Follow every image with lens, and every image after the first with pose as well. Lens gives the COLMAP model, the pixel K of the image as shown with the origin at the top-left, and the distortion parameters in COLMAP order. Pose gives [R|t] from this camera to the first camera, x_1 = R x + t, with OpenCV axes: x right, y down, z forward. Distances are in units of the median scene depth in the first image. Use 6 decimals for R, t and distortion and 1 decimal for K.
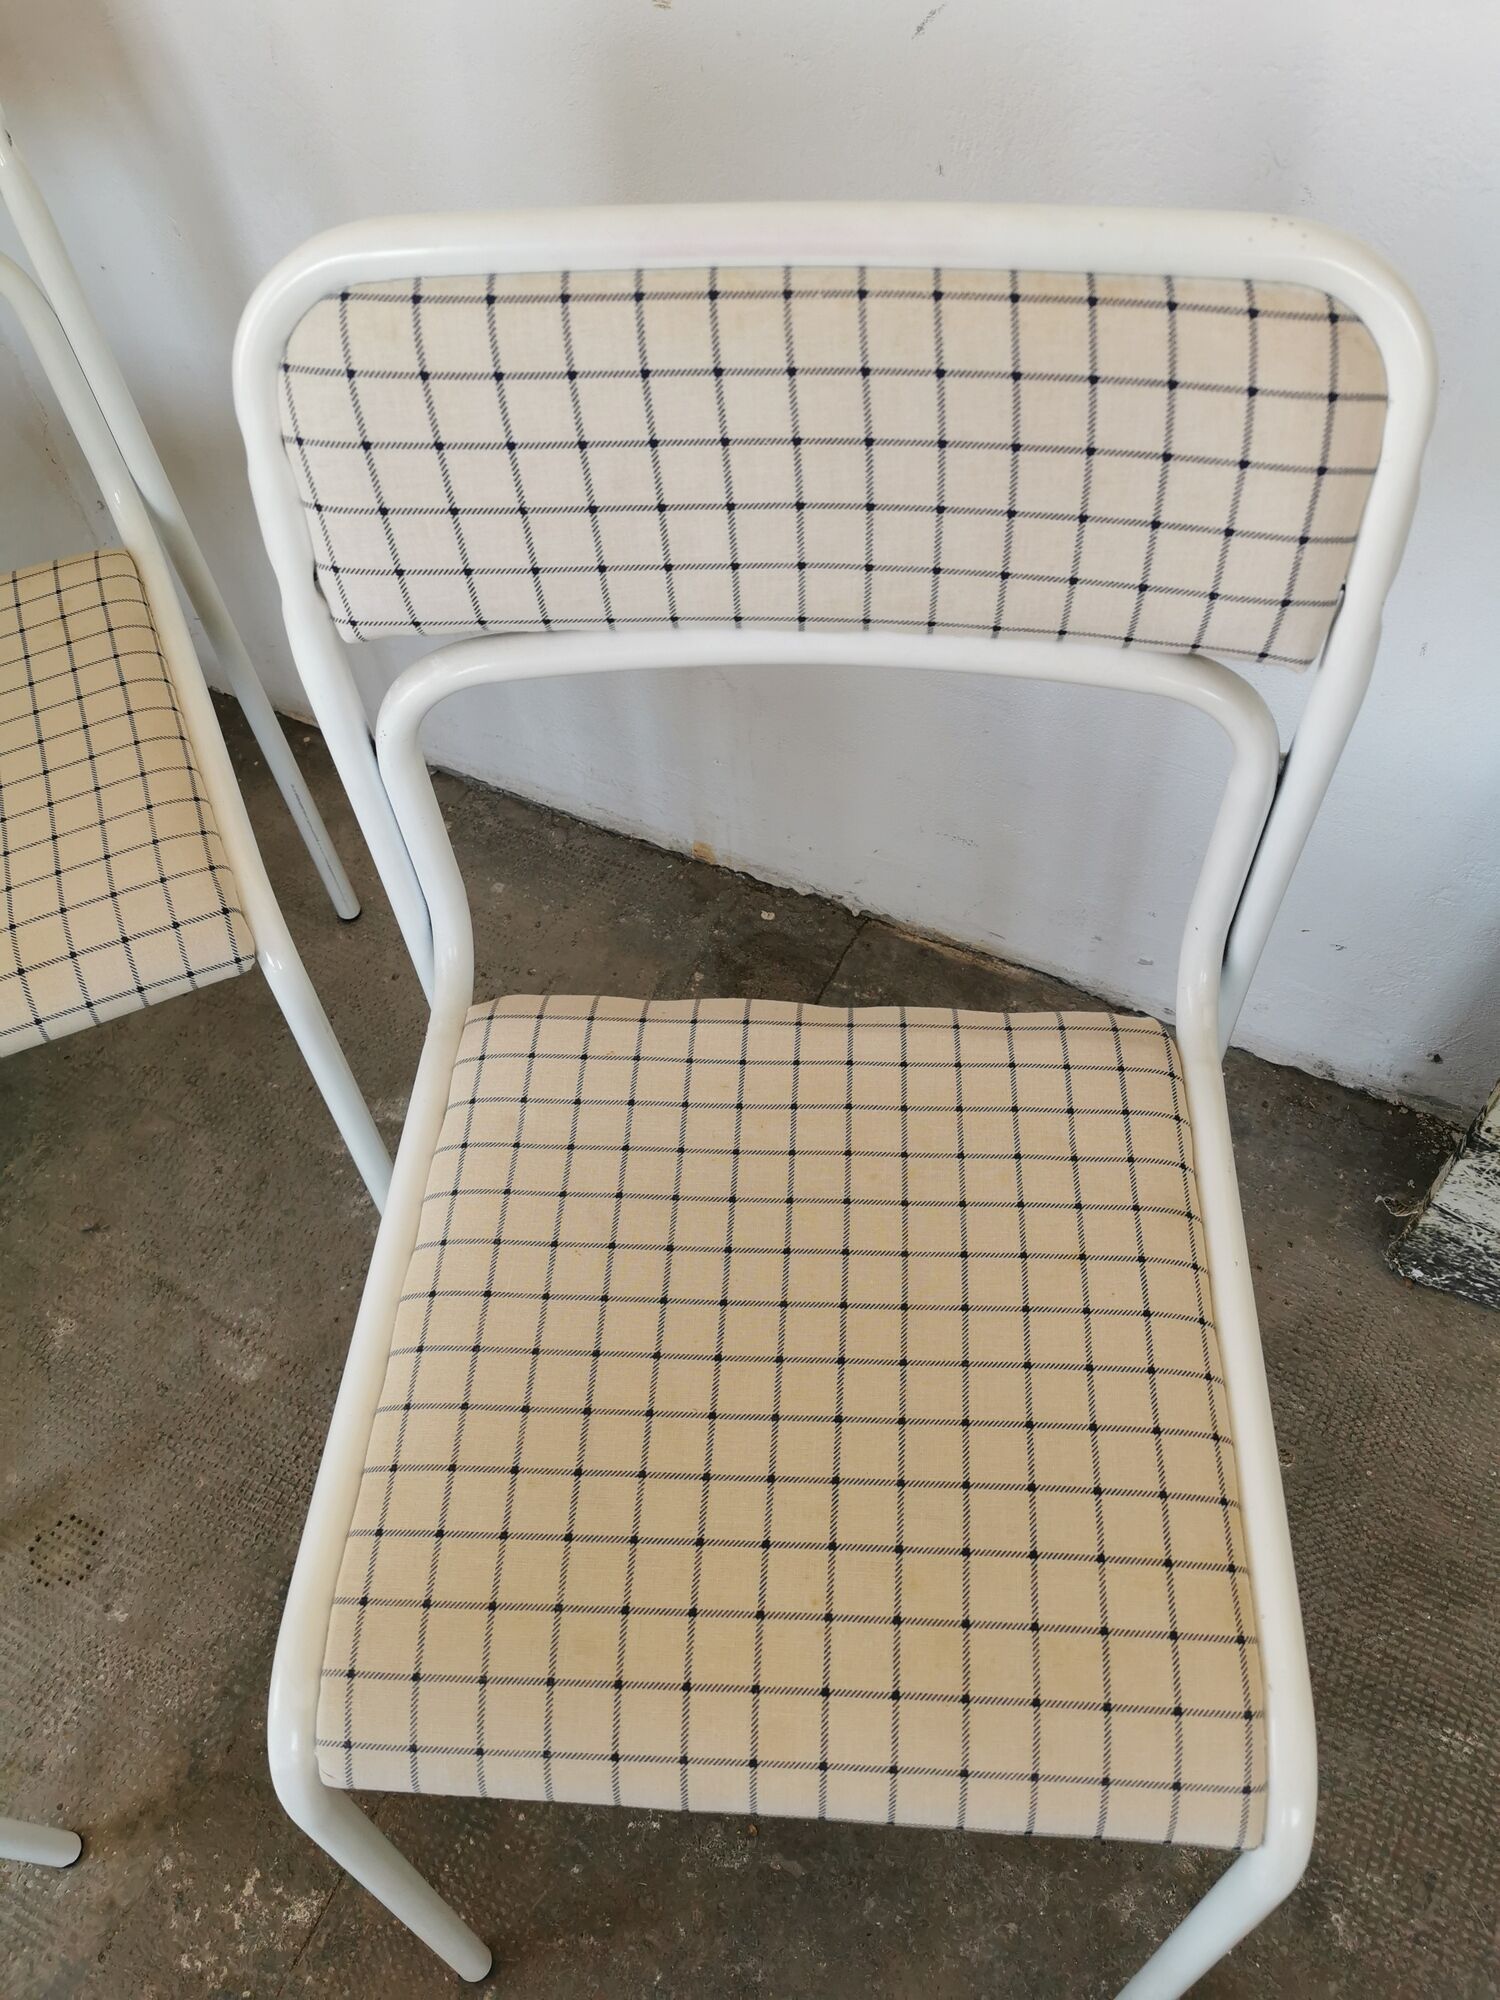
lens RADIAL K [[1562.2, 0, 750.0], [0, 1562.2, 1000.0], [0, 0, 1]] dist [0.081472, -0.100593]
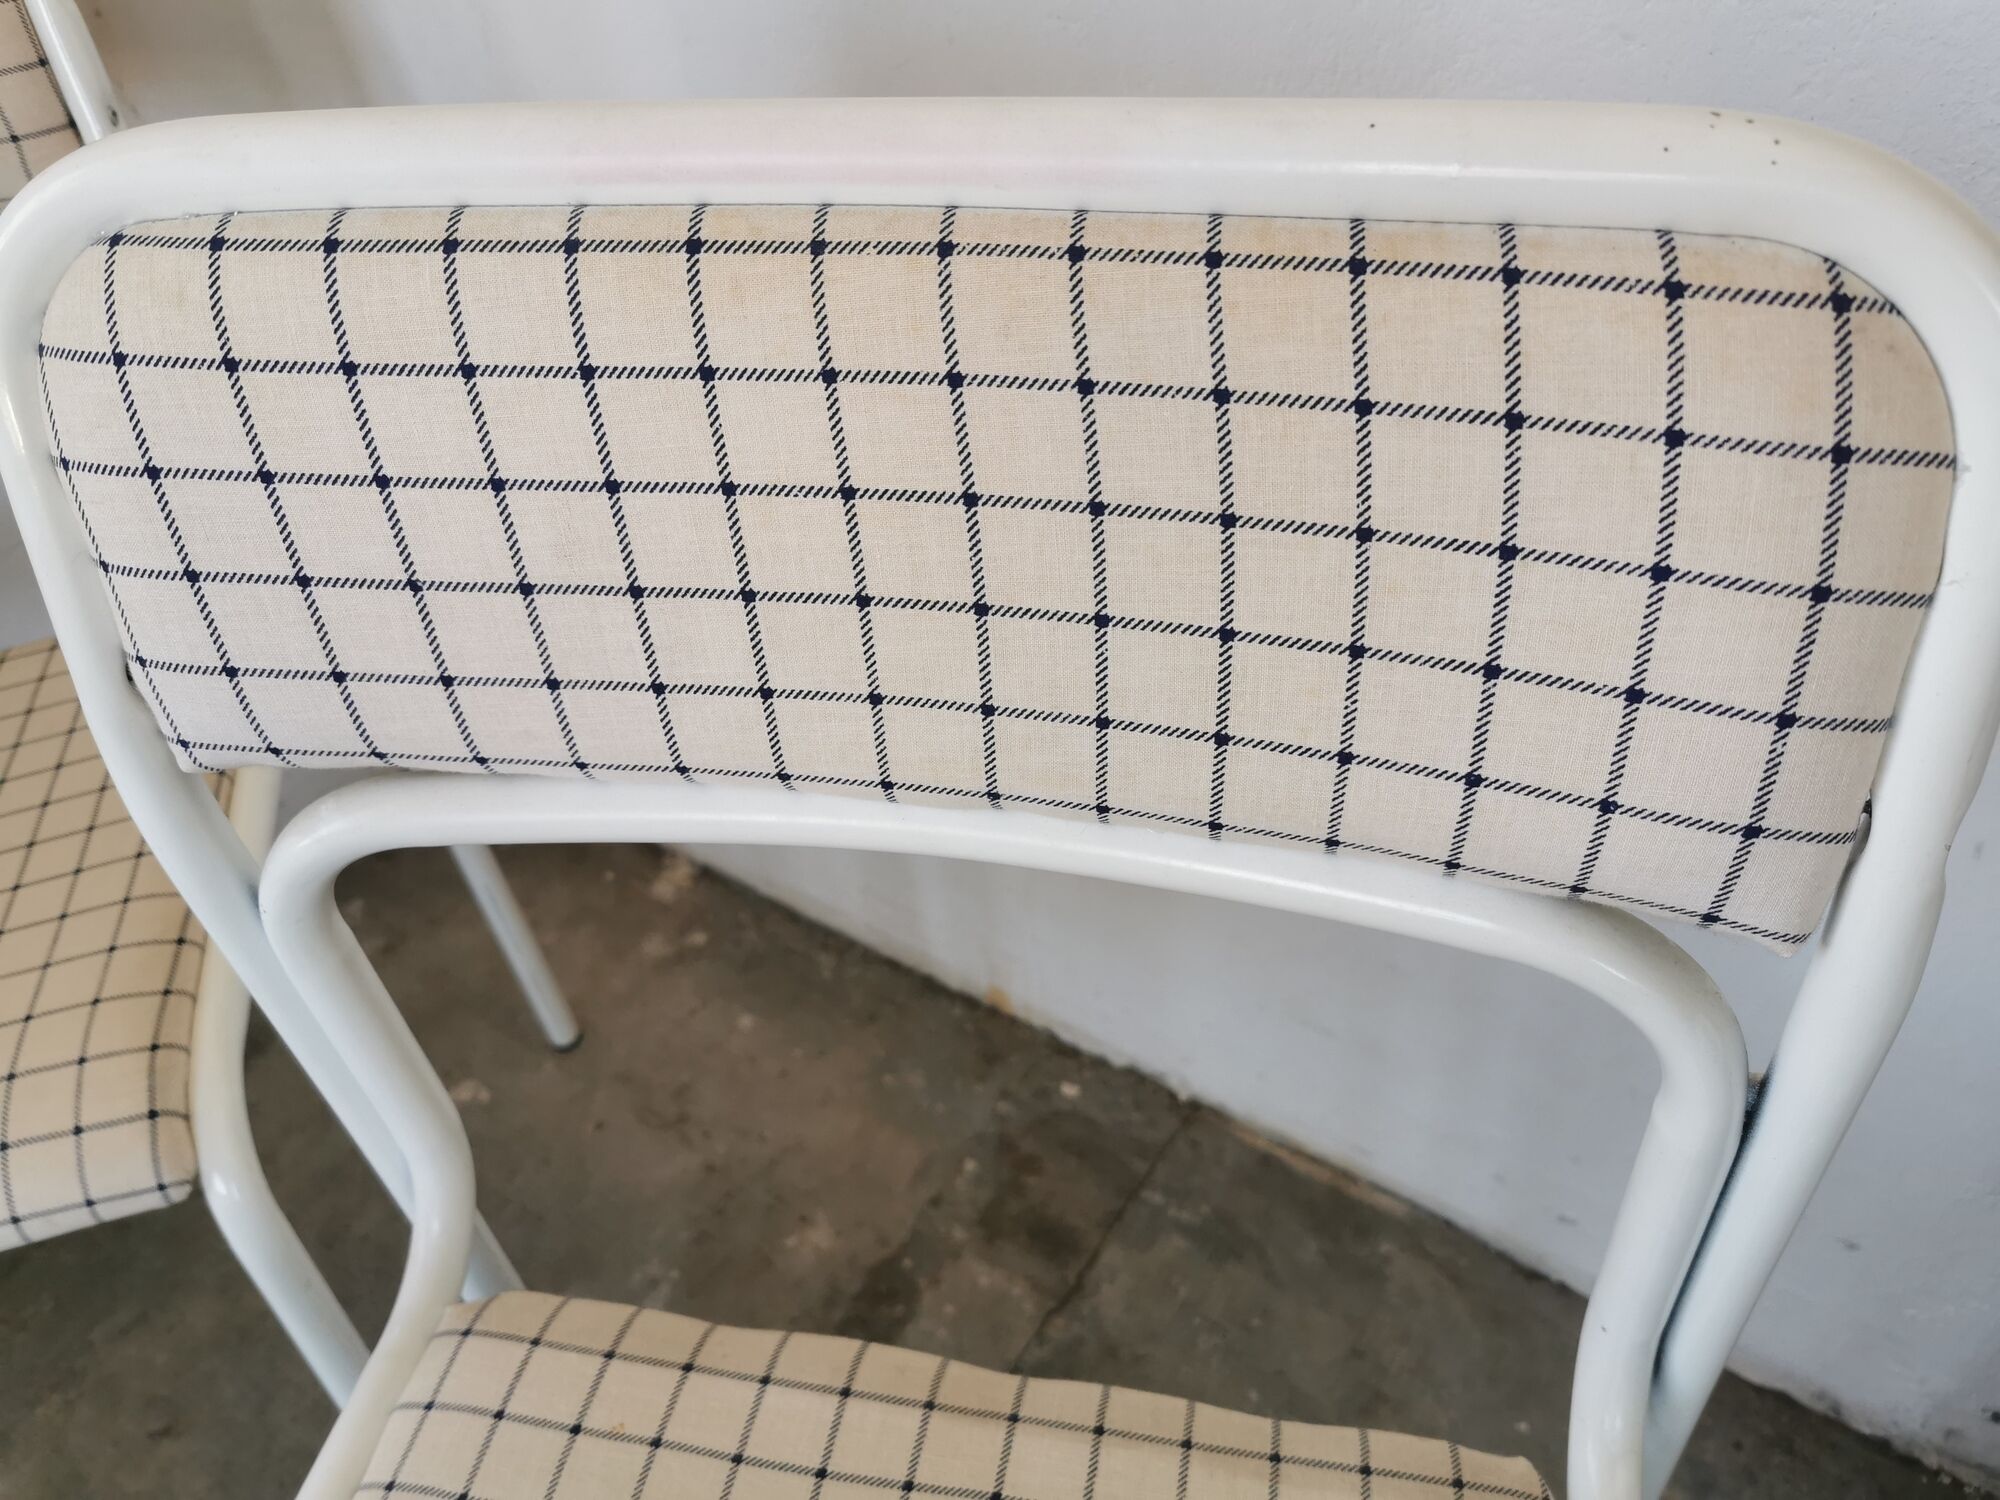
lens RADIAL K [[1553.6, 0, 1004.7], [0, 1553.6, 734.8], [0, 0, 1]] dist [0.057294, -0.110391]
pose [[0.989046, 0.061989, -0.133959, 0.169357], [-0.087981, 0.976284, -0.197811, -0.164839], [0.118519, 0.207430, 0.971044, 0.482991]]
